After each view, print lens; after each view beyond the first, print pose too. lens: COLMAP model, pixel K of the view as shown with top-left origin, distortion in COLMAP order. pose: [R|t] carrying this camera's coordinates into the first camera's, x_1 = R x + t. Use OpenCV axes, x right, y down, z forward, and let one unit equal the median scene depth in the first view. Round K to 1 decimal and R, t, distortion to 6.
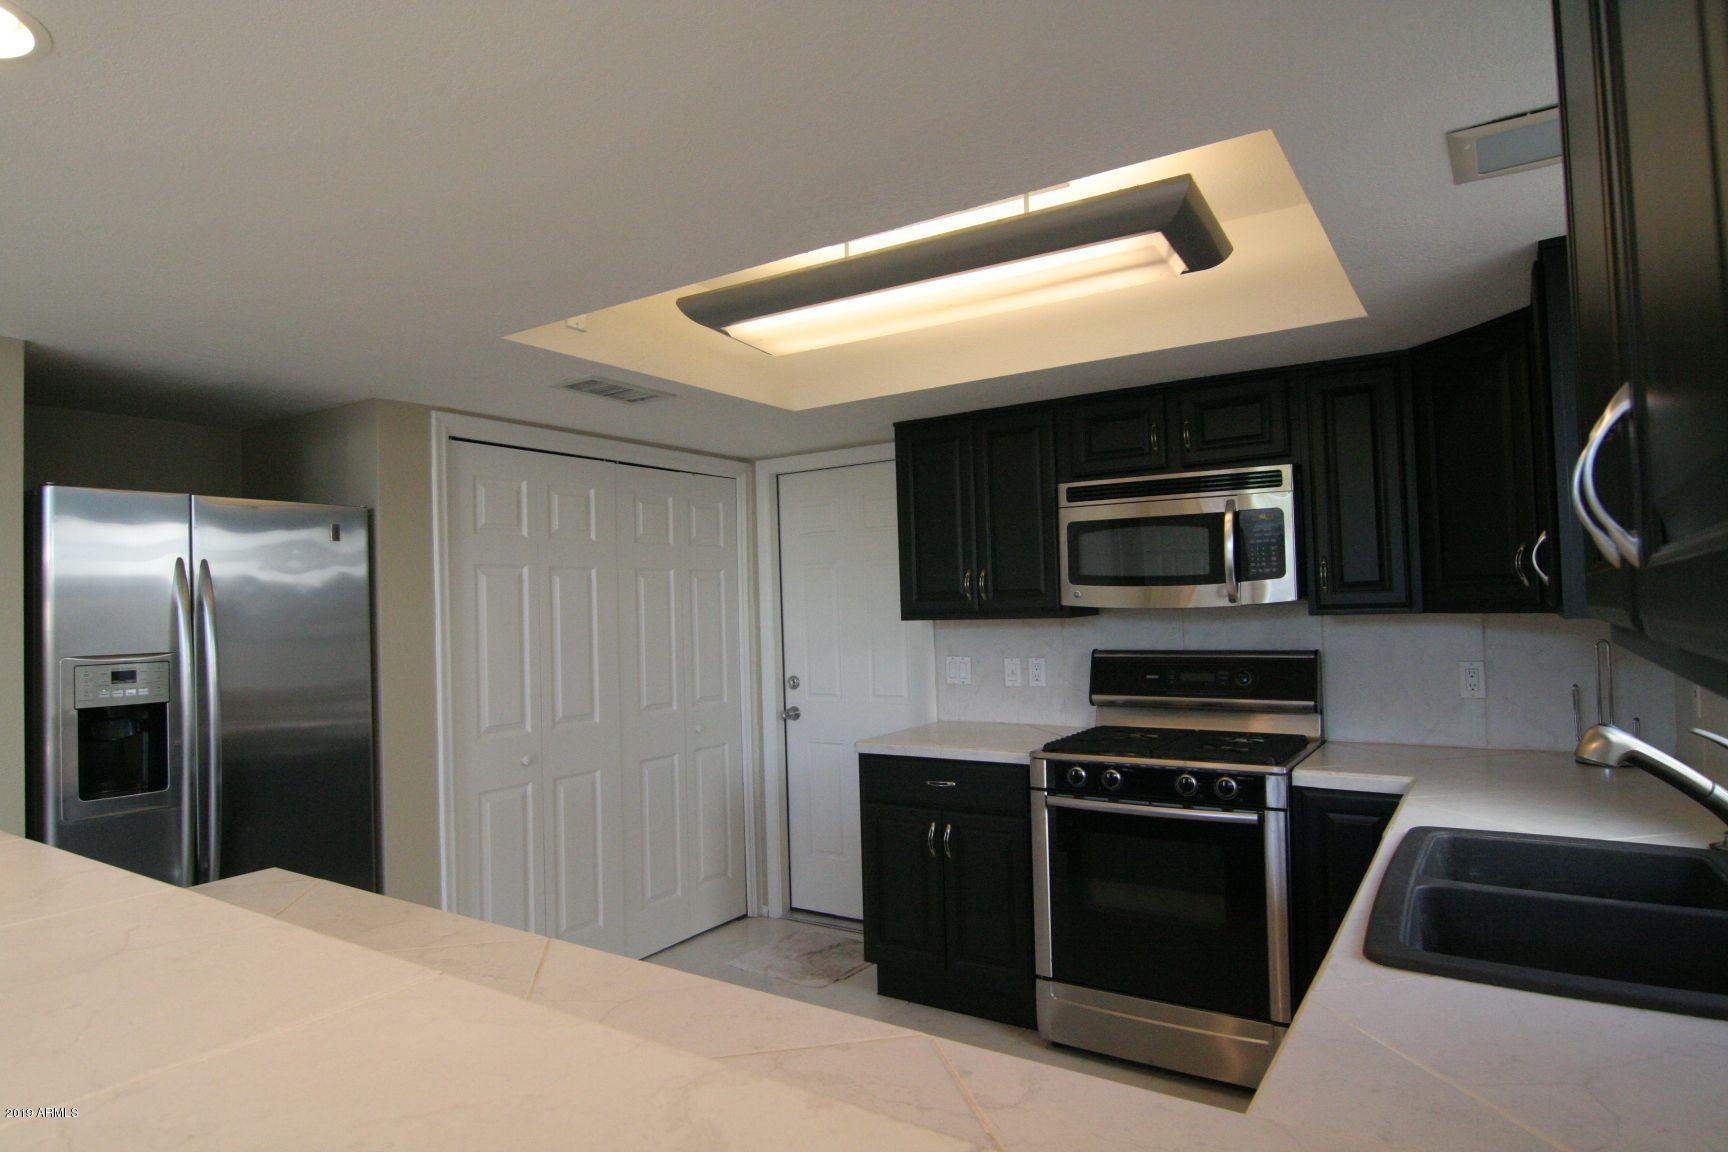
lens RADIAL K [[982.1, 0, 870.4], [0, 982.1, 577.9], [0, 0, 1]] dist [-0.002455, -0.003212]
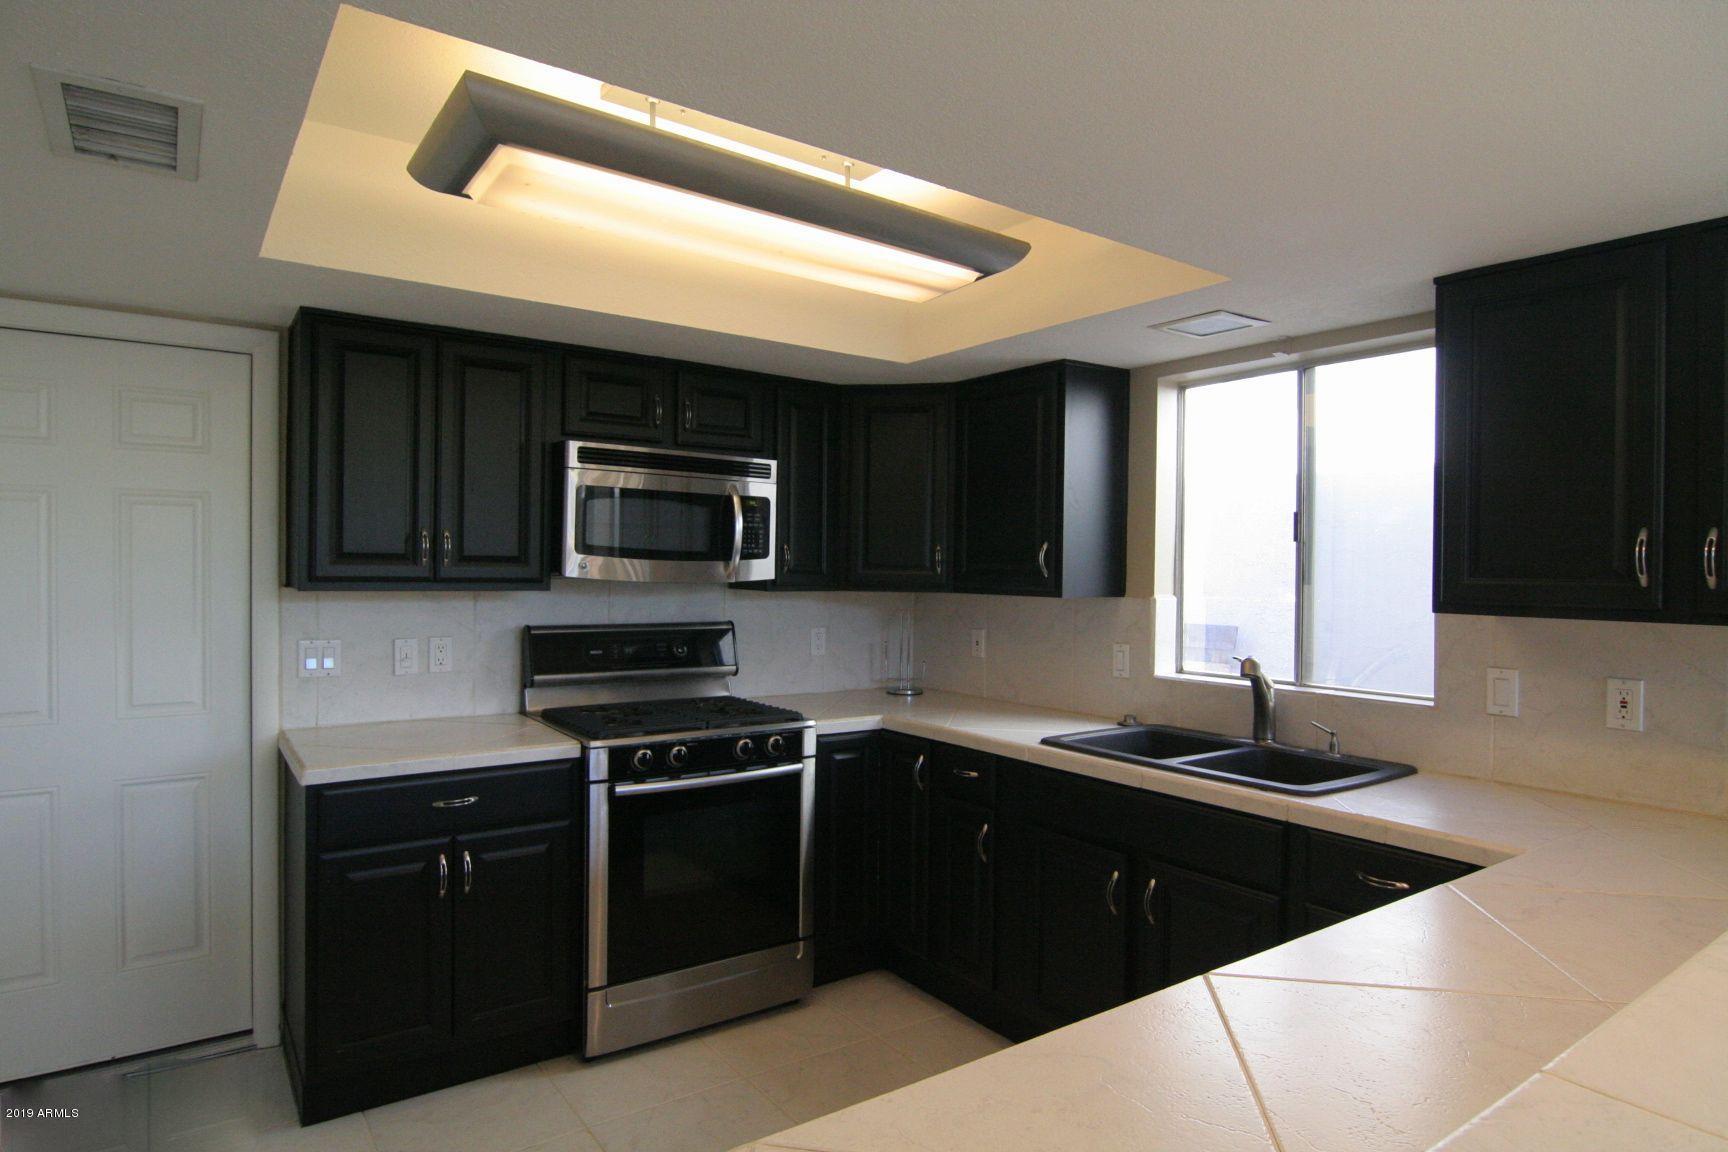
lens RADIAL K [[982.1, 0, 858.9], [0, 982.1, 576.0], [0, 0, 1]] dist [-0.002455, -0.003212]
pose [[0.360177, 0.023181, 0.932596, -0.590540], [-0.051625, 0.998655, -0.004885, 0.019707], [-0.931454, -0.046385, 0.360889, 0.468964]]
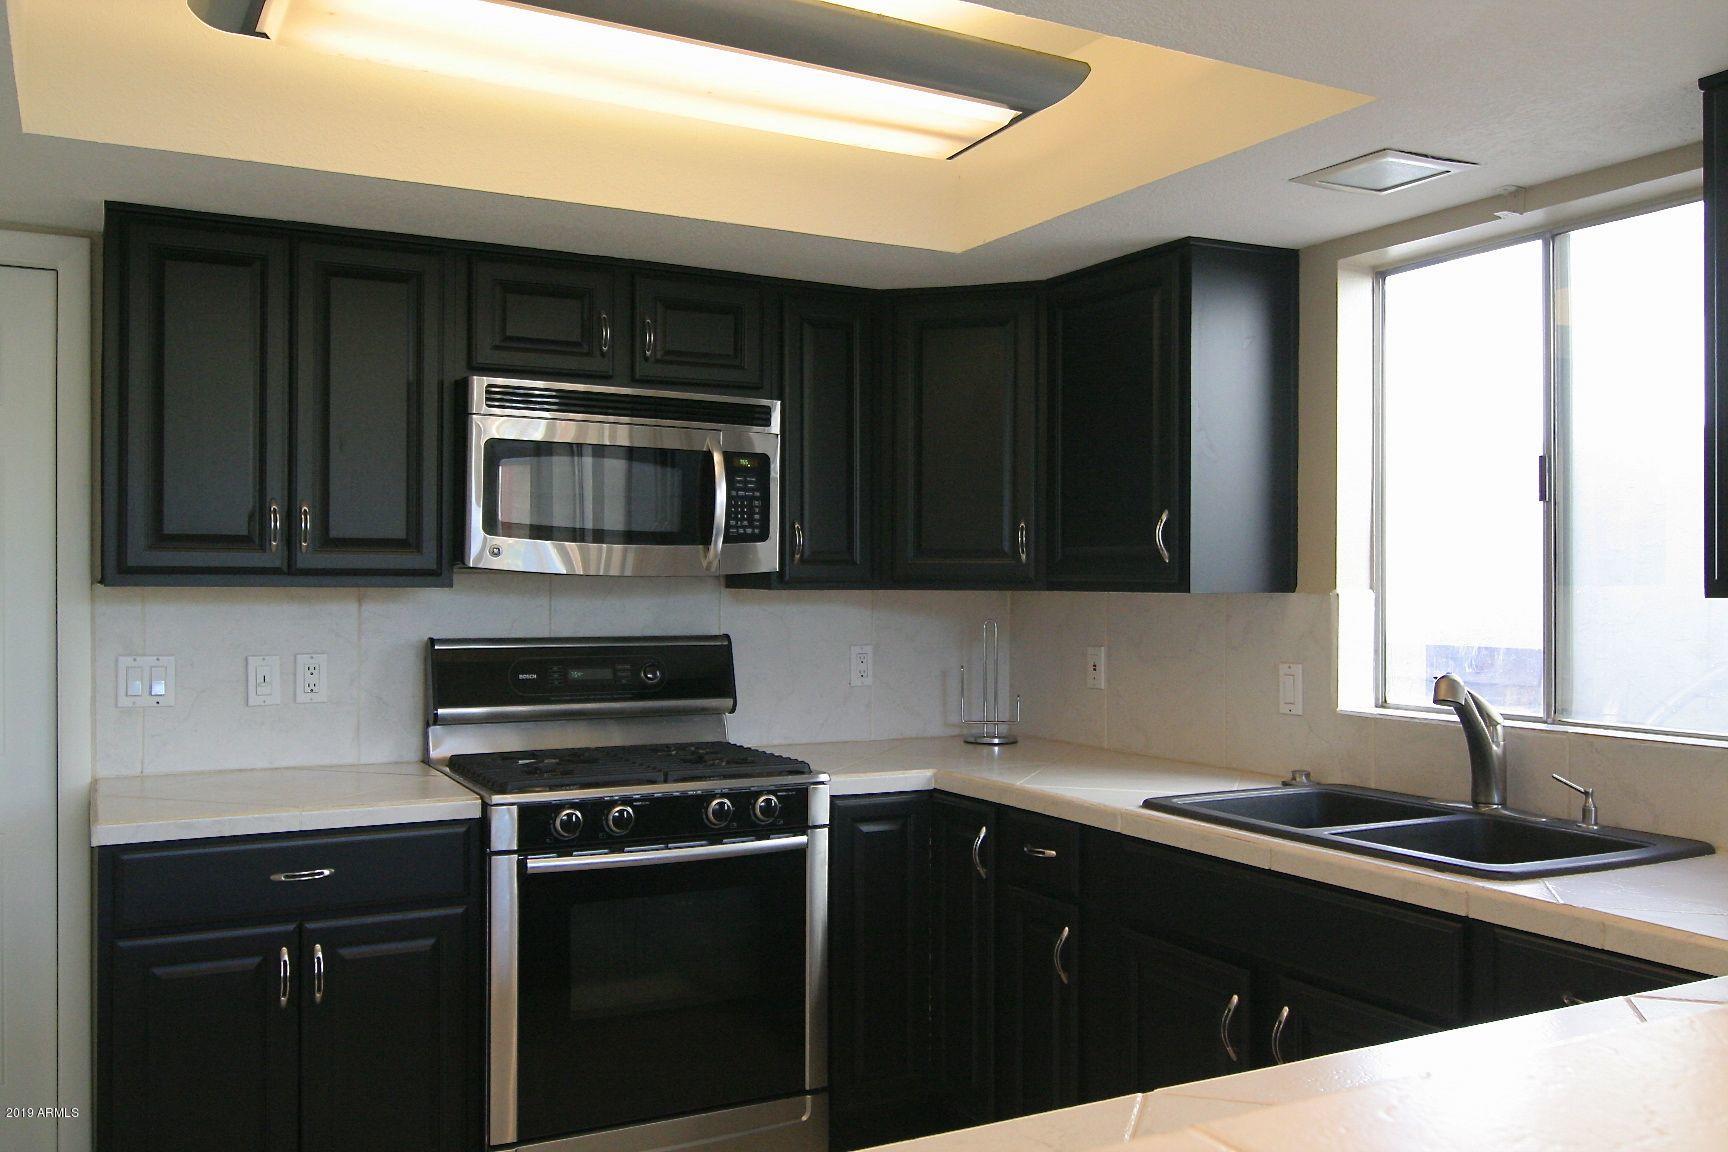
lens RADIAL K [[1463.7, 0, 865.0], [0, 1463.7, 574.8], [0, 0, 1]] dist [0.002850, 0.012761]
pose [[0.475240, 0.032675, 0.879249, -0.565210], [-0.044255, 0.998933, -0.013203, 0.037676], [-0.878742, -0.032637, 0.476179, 0.351767]]
